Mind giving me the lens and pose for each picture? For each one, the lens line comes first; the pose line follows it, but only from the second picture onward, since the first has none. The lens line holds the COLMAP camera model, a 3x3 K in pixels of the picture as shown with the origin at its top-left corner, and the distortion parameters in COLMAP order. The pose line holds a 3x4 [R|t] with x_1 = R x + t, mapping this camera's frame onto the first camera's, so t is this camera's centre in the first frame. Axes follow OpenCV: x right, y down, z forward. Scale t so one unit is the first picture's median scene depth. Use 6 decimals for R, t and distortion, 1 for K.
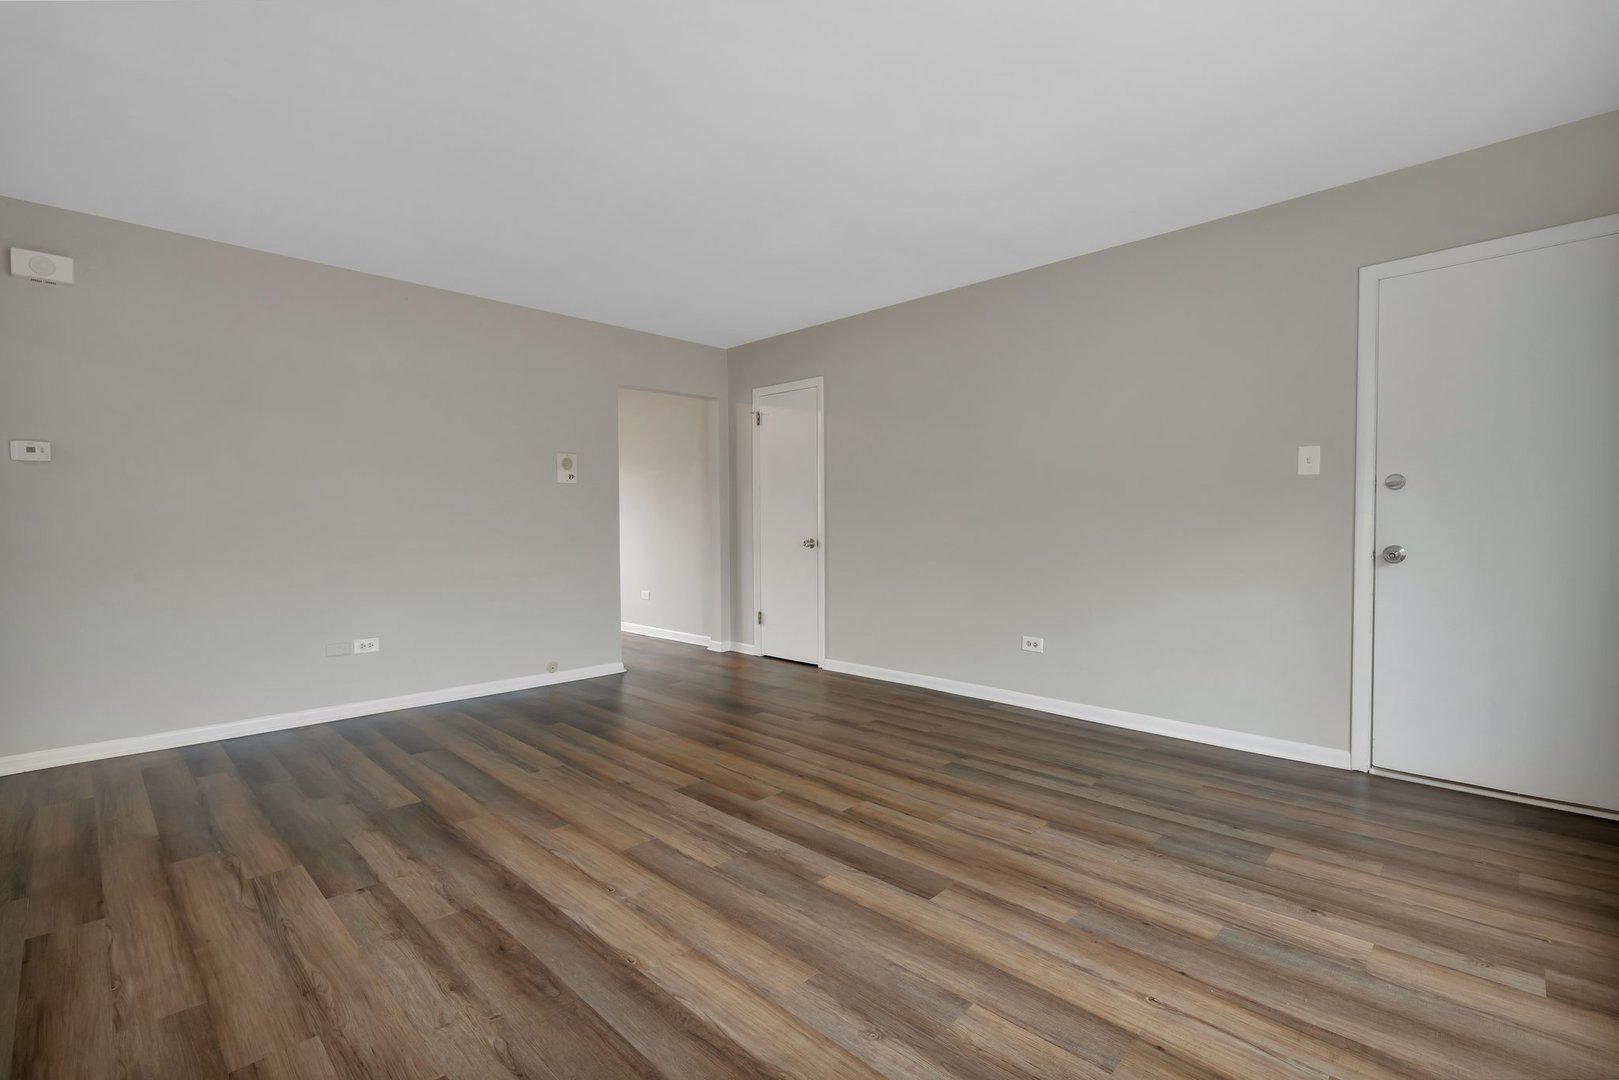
lens RADIAL K [[725.3, 0, 809.5], [0, 725.3, 540.0], [0, 0, 1]] dist [-0.002808, 0.000318]
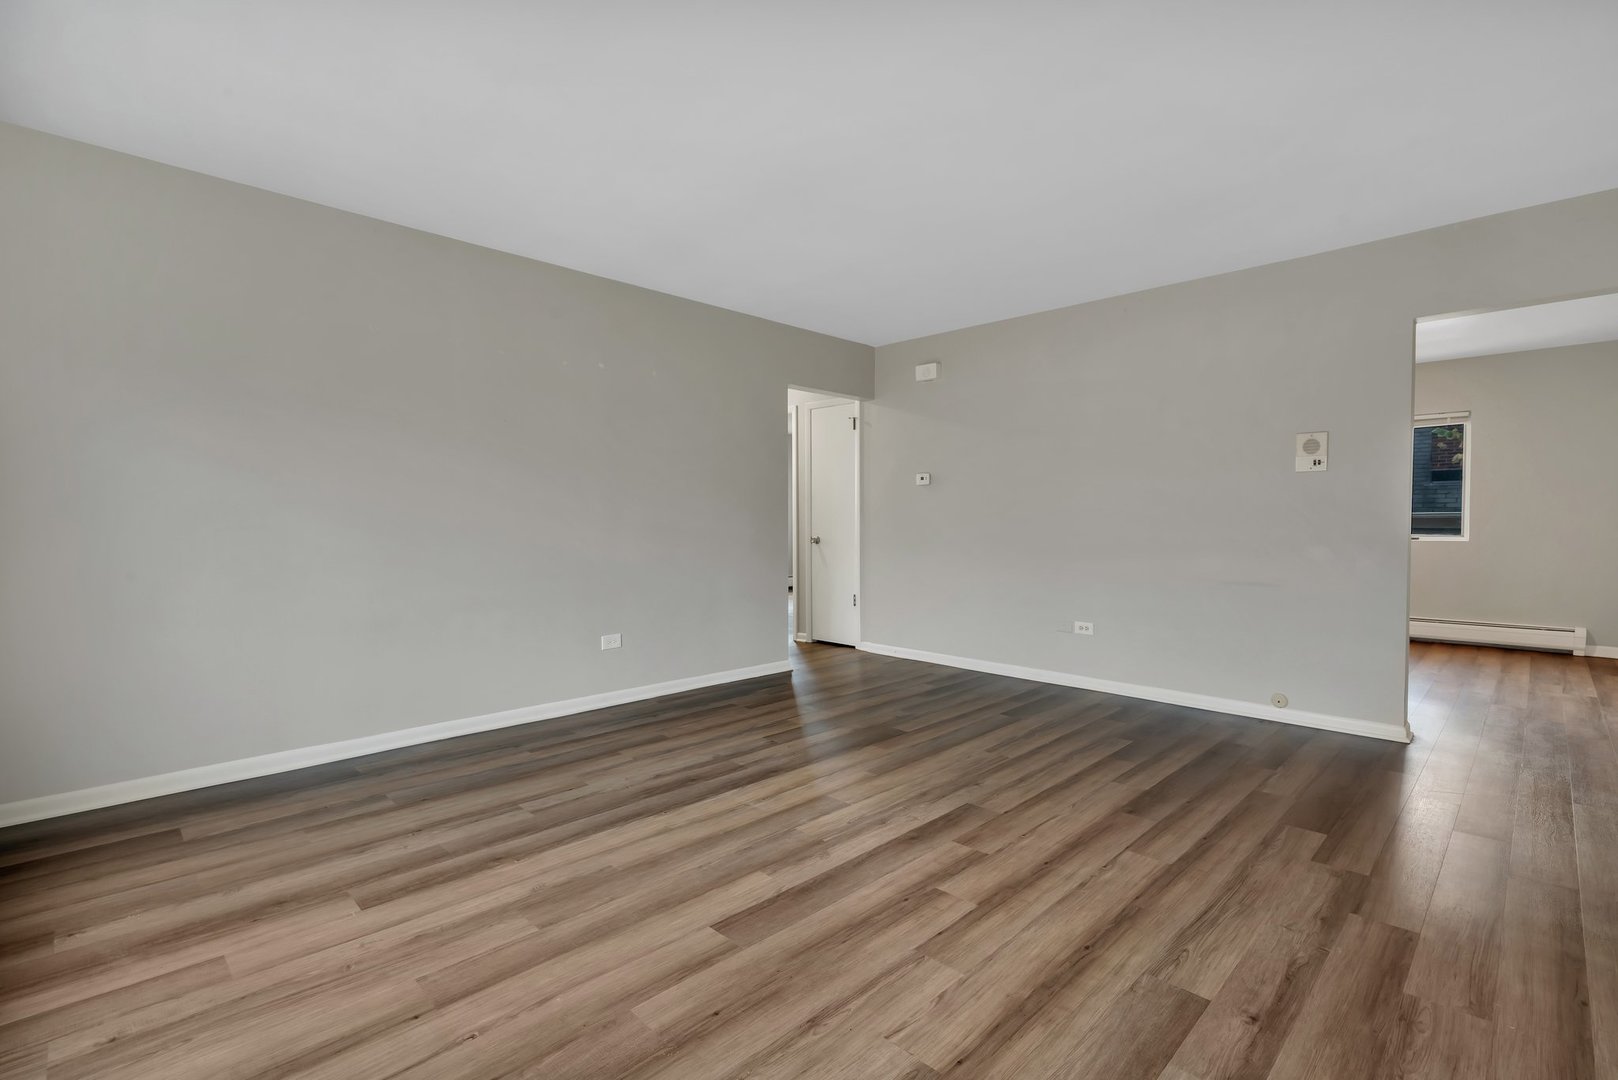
lens RADIAL K [[738.5, 0, 809.0], [0, 738.5, 540.0], [0, 0, 1]] dist [-0.003956, -0.000222]
pose [[-0.011556, 0.029824, -0.999488, 0.772966], [-0.024762, 0.999240, 0.030103, -0.025577], [0.999627, 0.025098, -0.010809, 0.788640]]
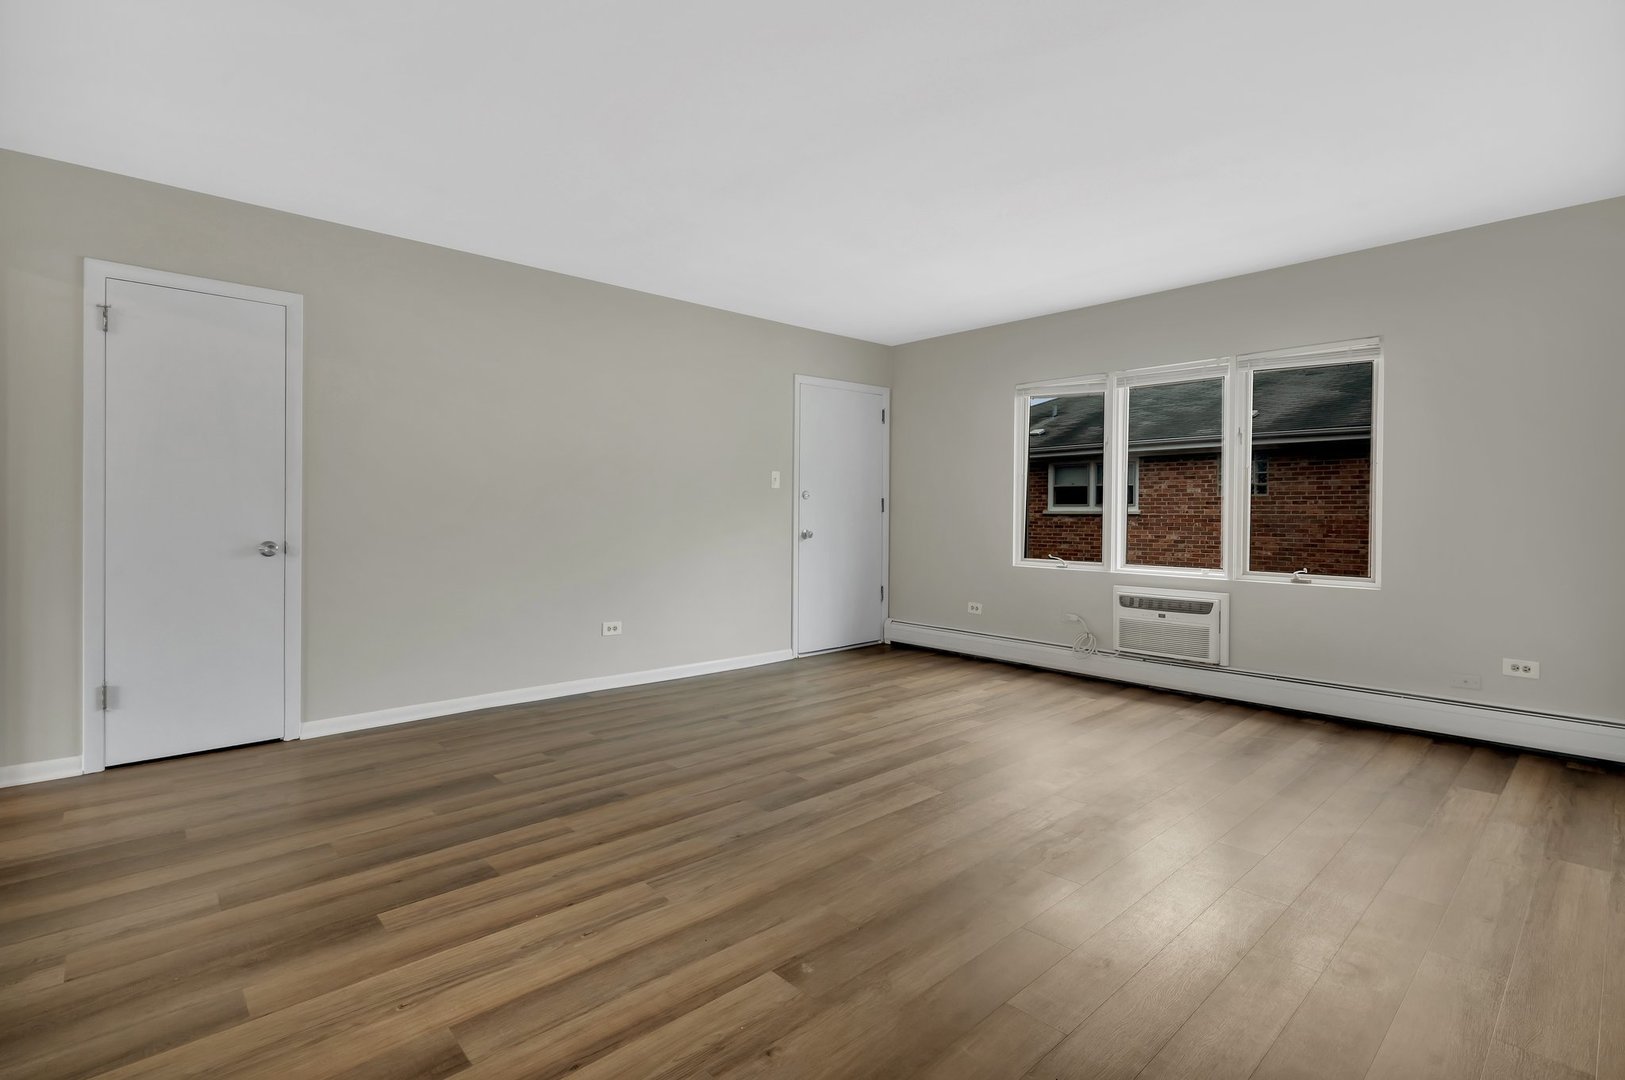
lens RADIAL K [[752.6, 0, 812.6], [0, 752.6, 523.4], [0, 0, 1]] dist [-0.024231, 0.000151]
pose [[0.054233, -0.008409, 0.998493, -1.110885], [0.021098, 0.999751, 0.007274, -0.021640], [-0.998305, 0.020672, 0.054397, 0.882598]]
